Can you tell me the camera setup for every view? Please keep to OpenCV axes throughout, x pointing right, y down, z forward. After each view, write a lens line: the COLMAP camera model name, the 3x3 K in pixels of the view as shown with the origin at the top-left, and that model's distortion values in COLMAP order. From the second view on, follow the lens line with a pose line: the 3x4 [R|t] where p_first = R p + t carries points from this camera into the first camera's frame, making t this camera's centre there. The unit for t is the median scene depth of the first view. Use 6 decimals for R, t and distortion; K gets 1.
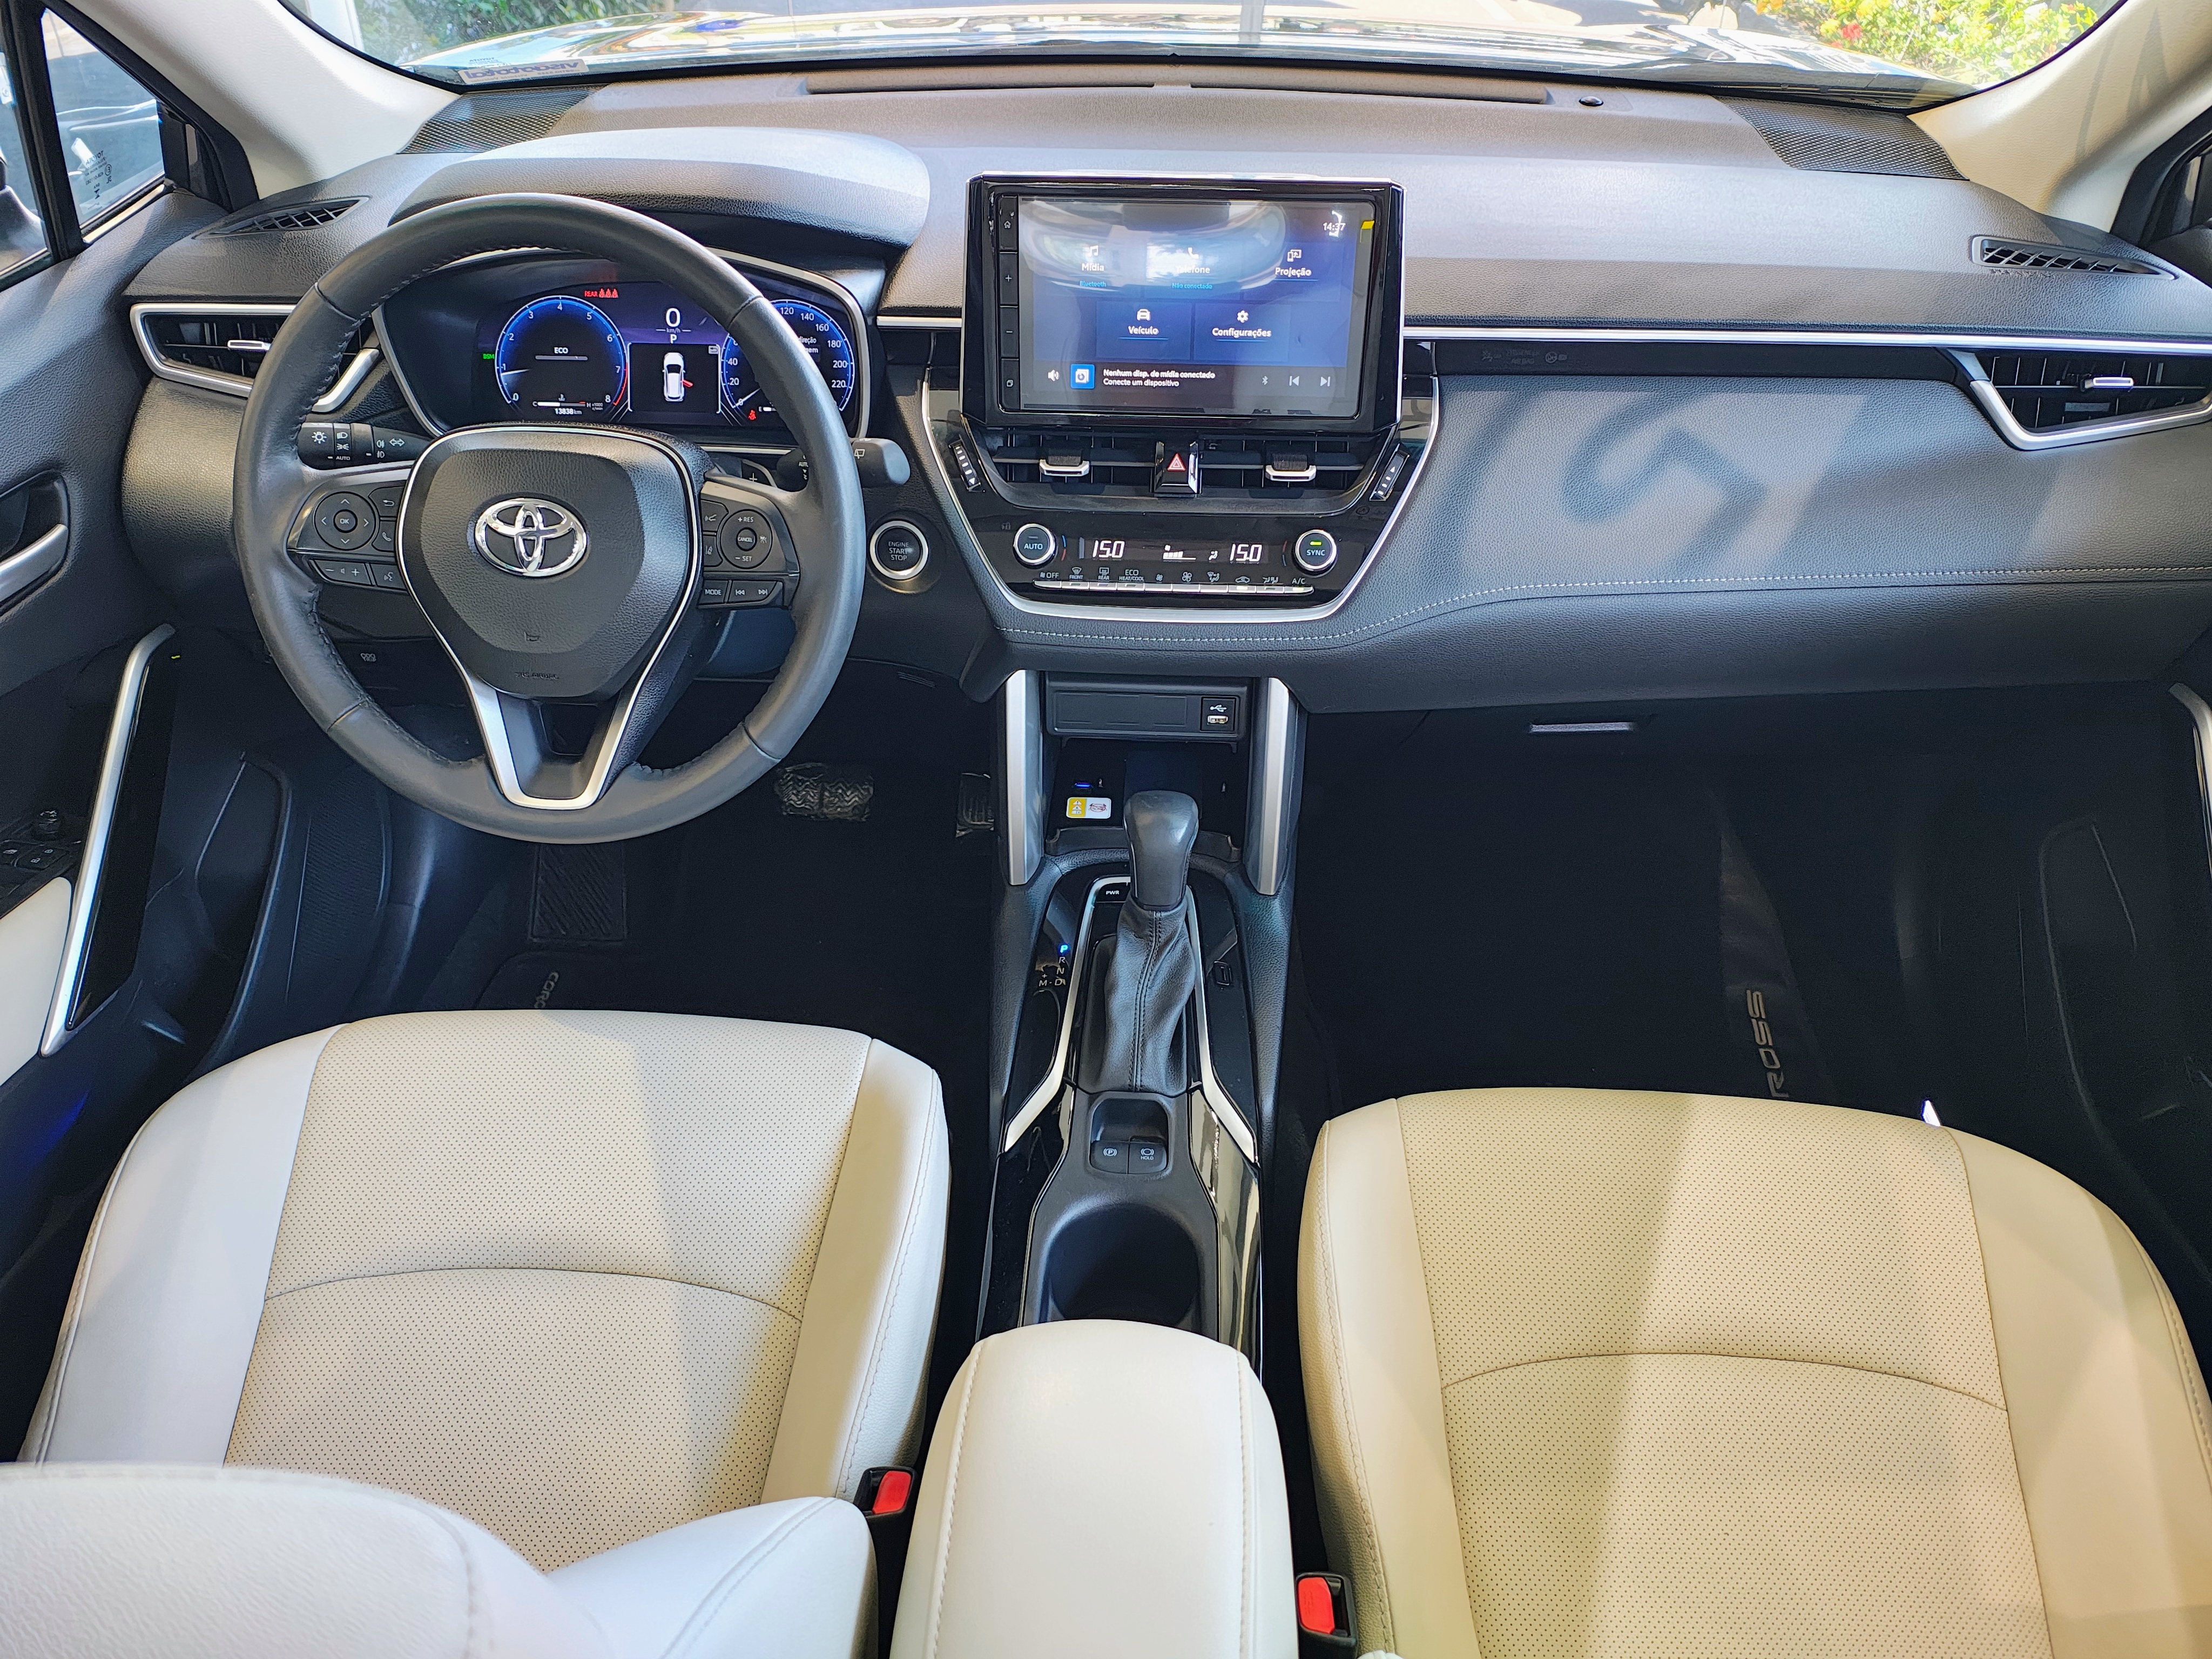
lens RADIAL K [[1636.4, 0, 1105.1], [0, 1636.4, 844.7], [0, 0, 1]] dist [0.018547, -0.075875]
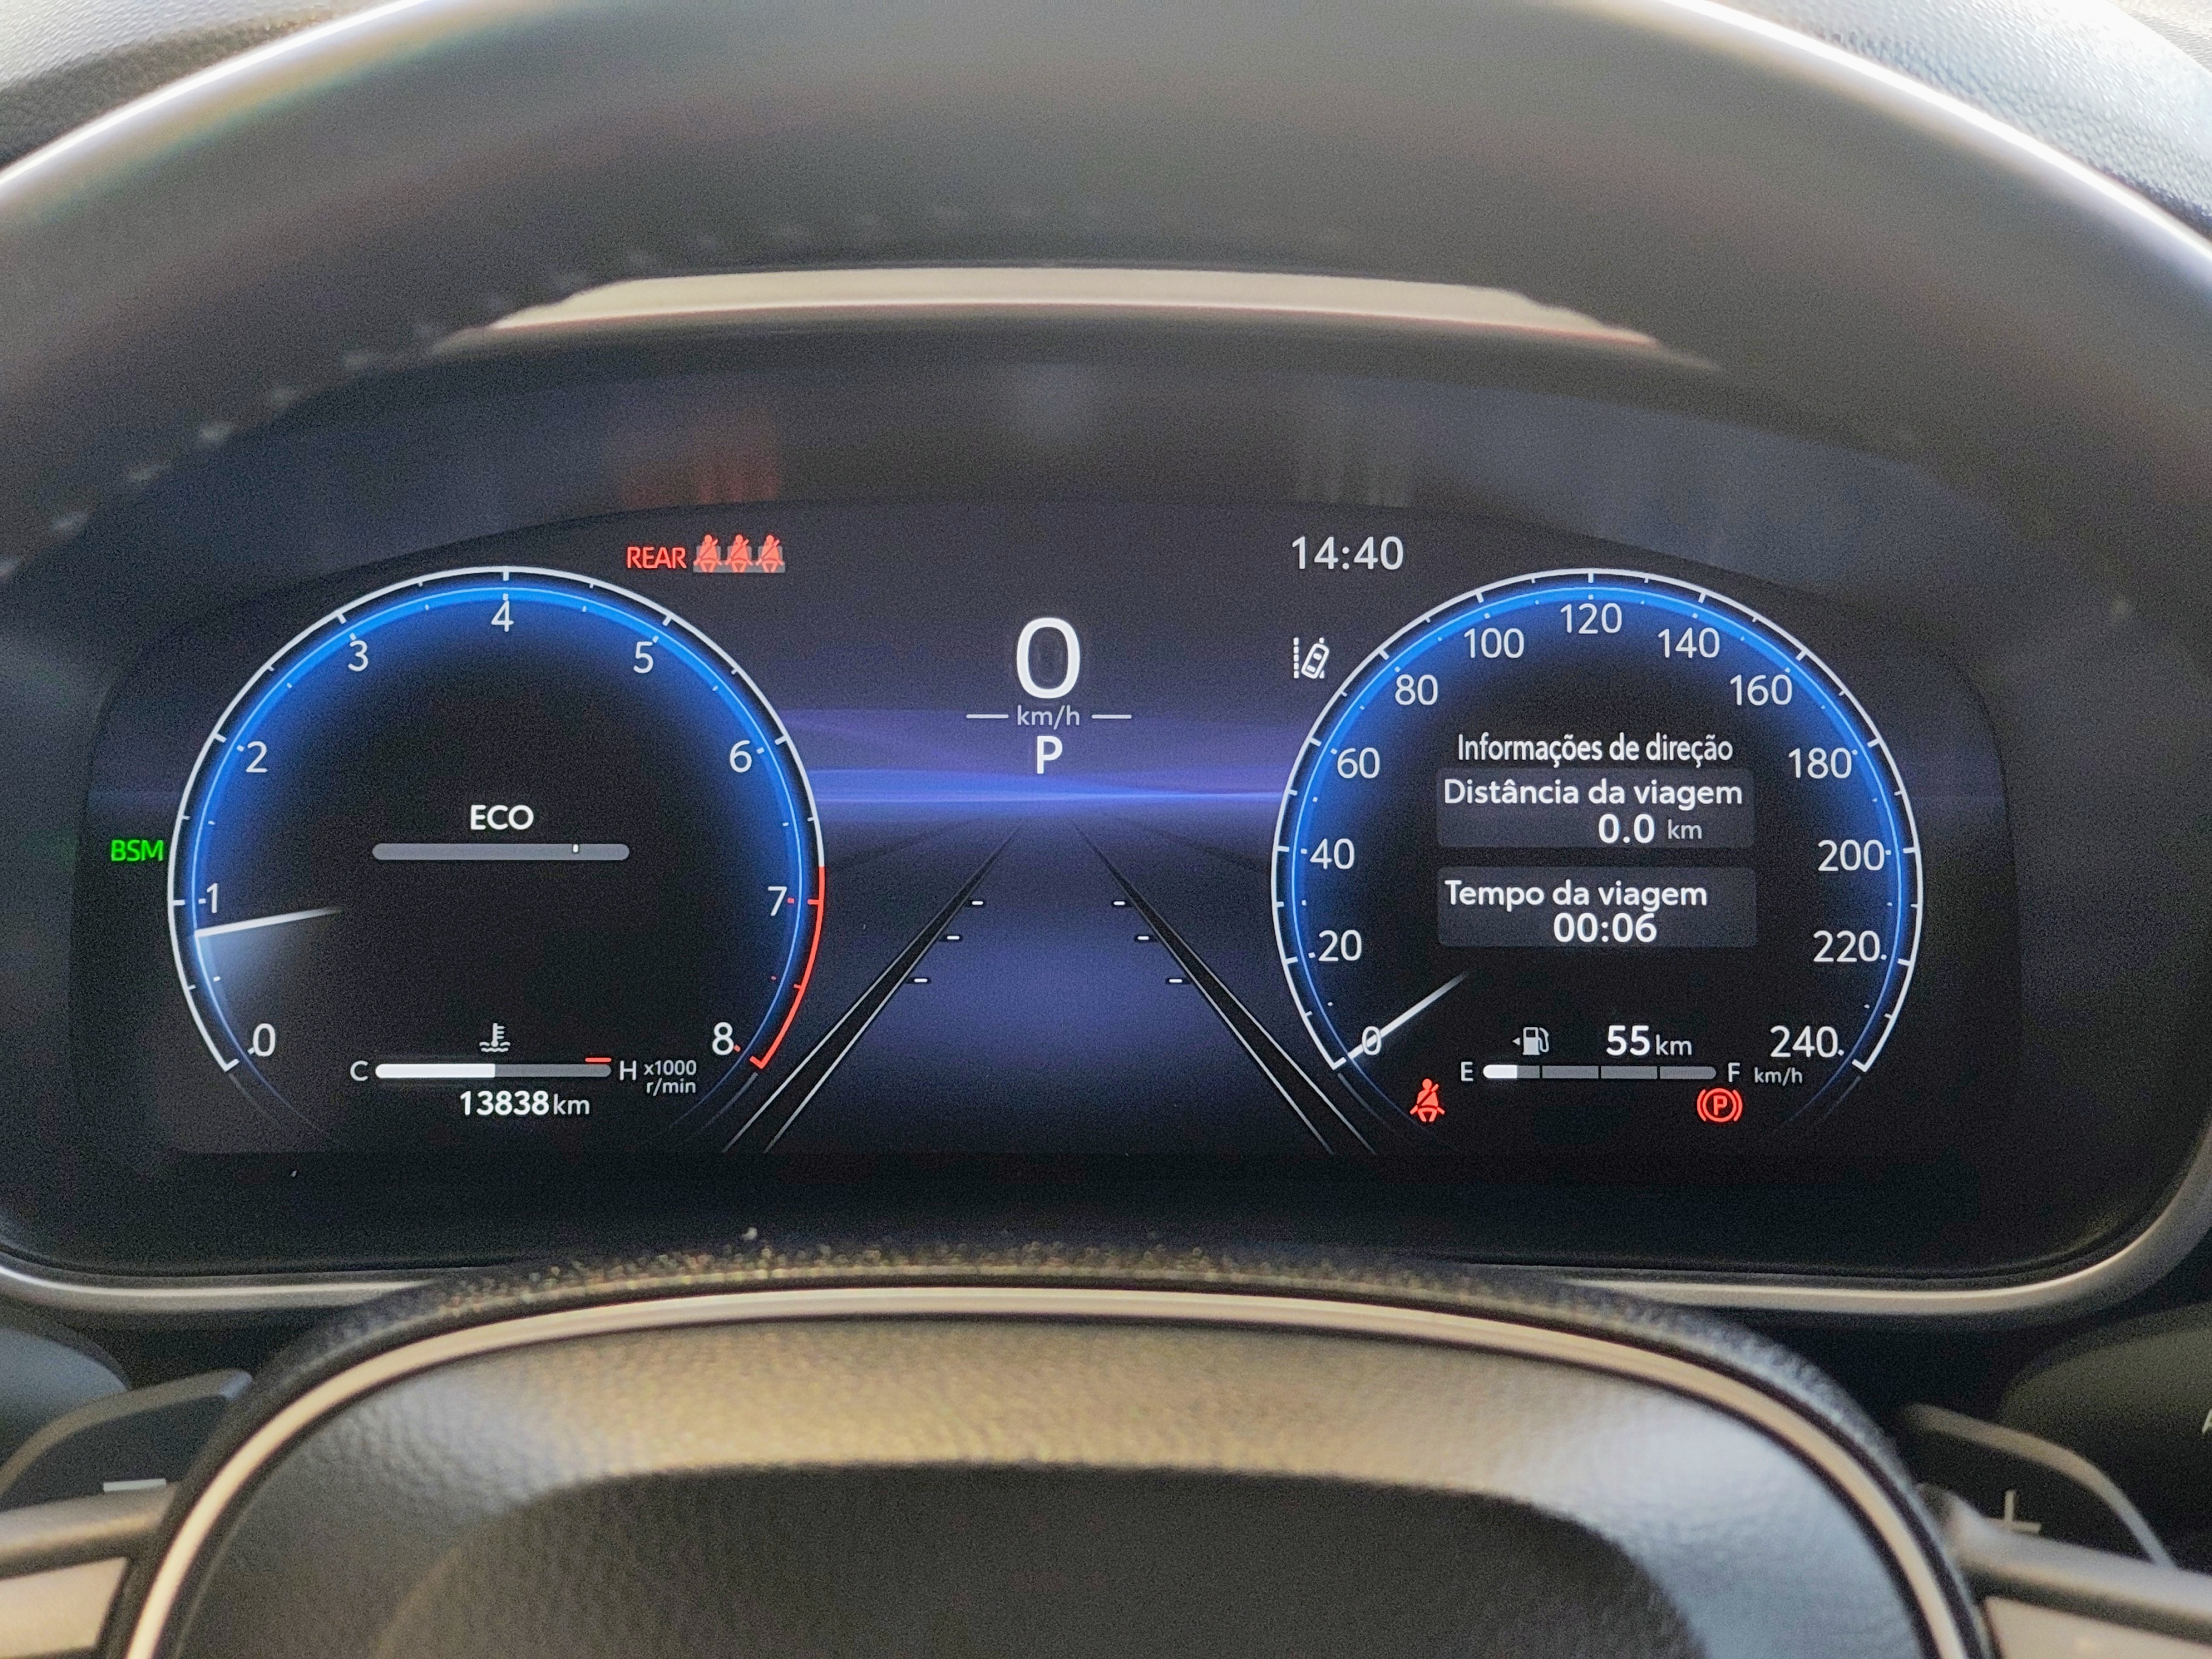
lens RADIAL K [[4365.9, 0, 1085.2], [0, 4365.9, 835.3], [0, 0, 1]] dist [0.189897, 0.000000]
pose [[0.998615, -0.019573, 0.048838, -0.317400], [0.032530, 0.959241, -0.280712, -0.157615], [-0.041353, 0.281912, 0.958549, 0.518637]]
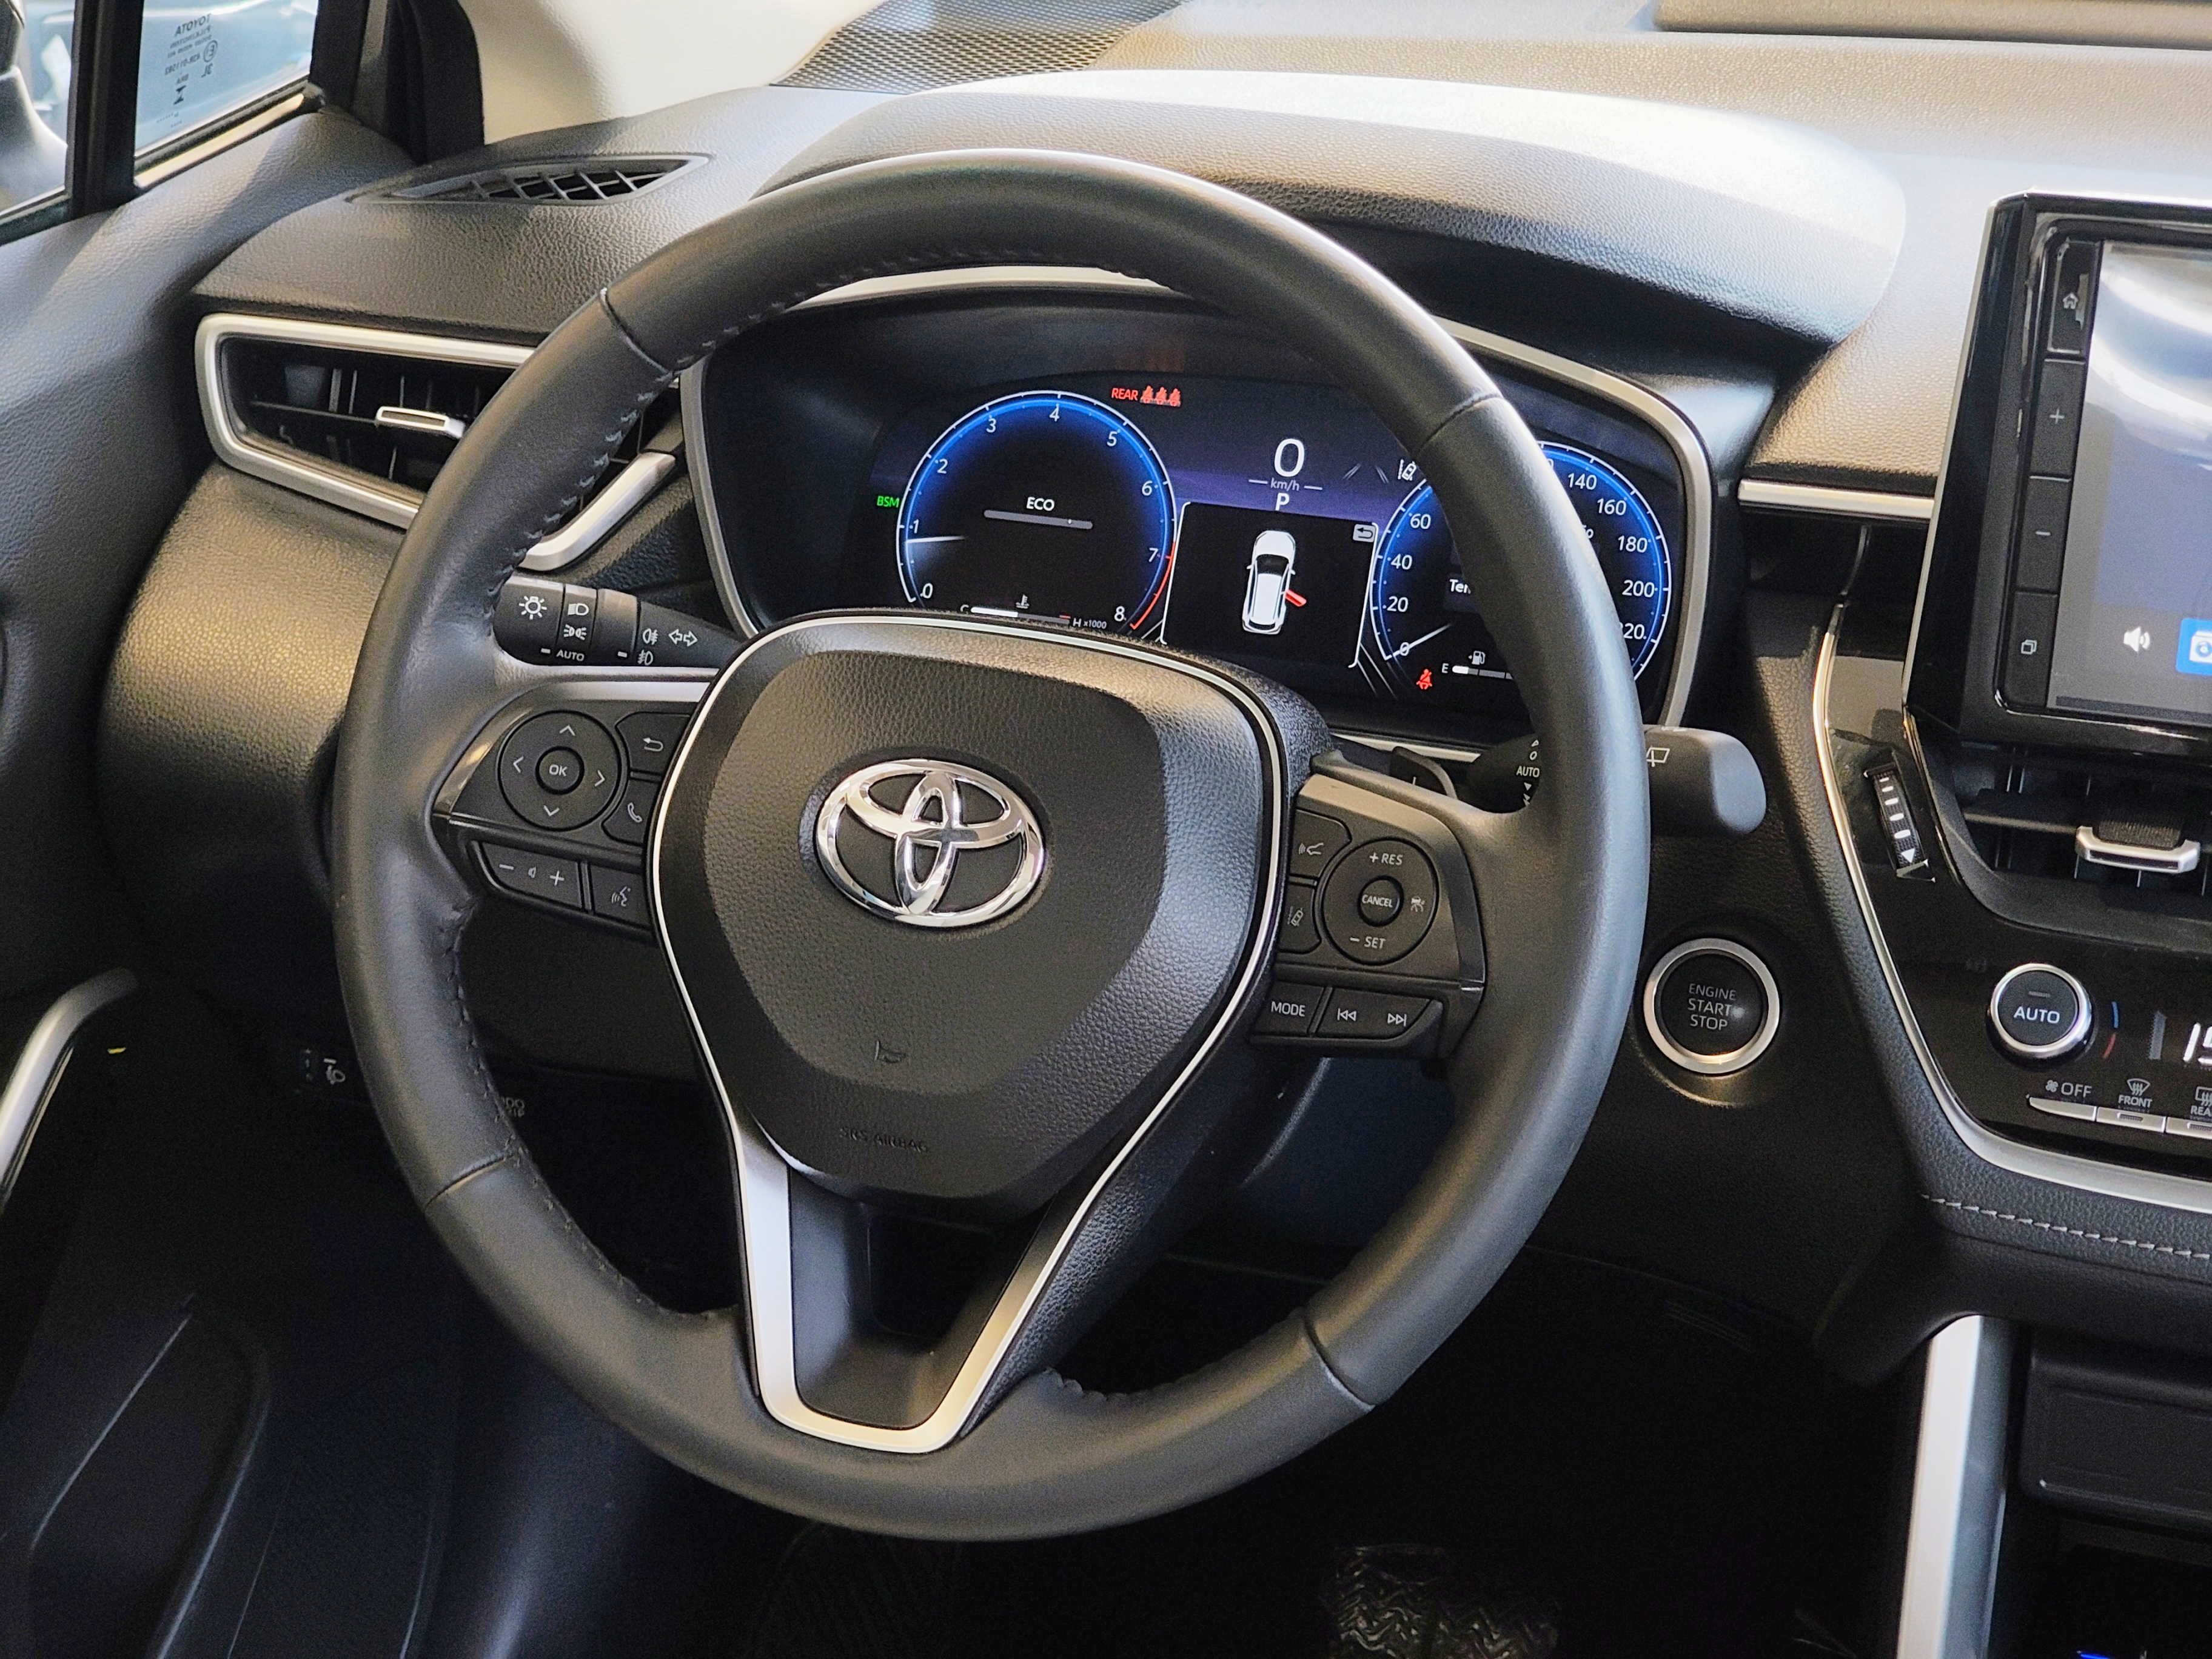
lens RADIAL K [[4365.9, 0, 1103.7], [0, 4365.9, 852.9], [0, 0, 1]] dist [0.189897, 0.000000]
pose [[0.958414, 0.109680, -0.263462, 0.020200], [-0.174176, 0.956121, -0.235575, 0.085538], [0.226063, 0.271667, 0.935464, -0.127784]]
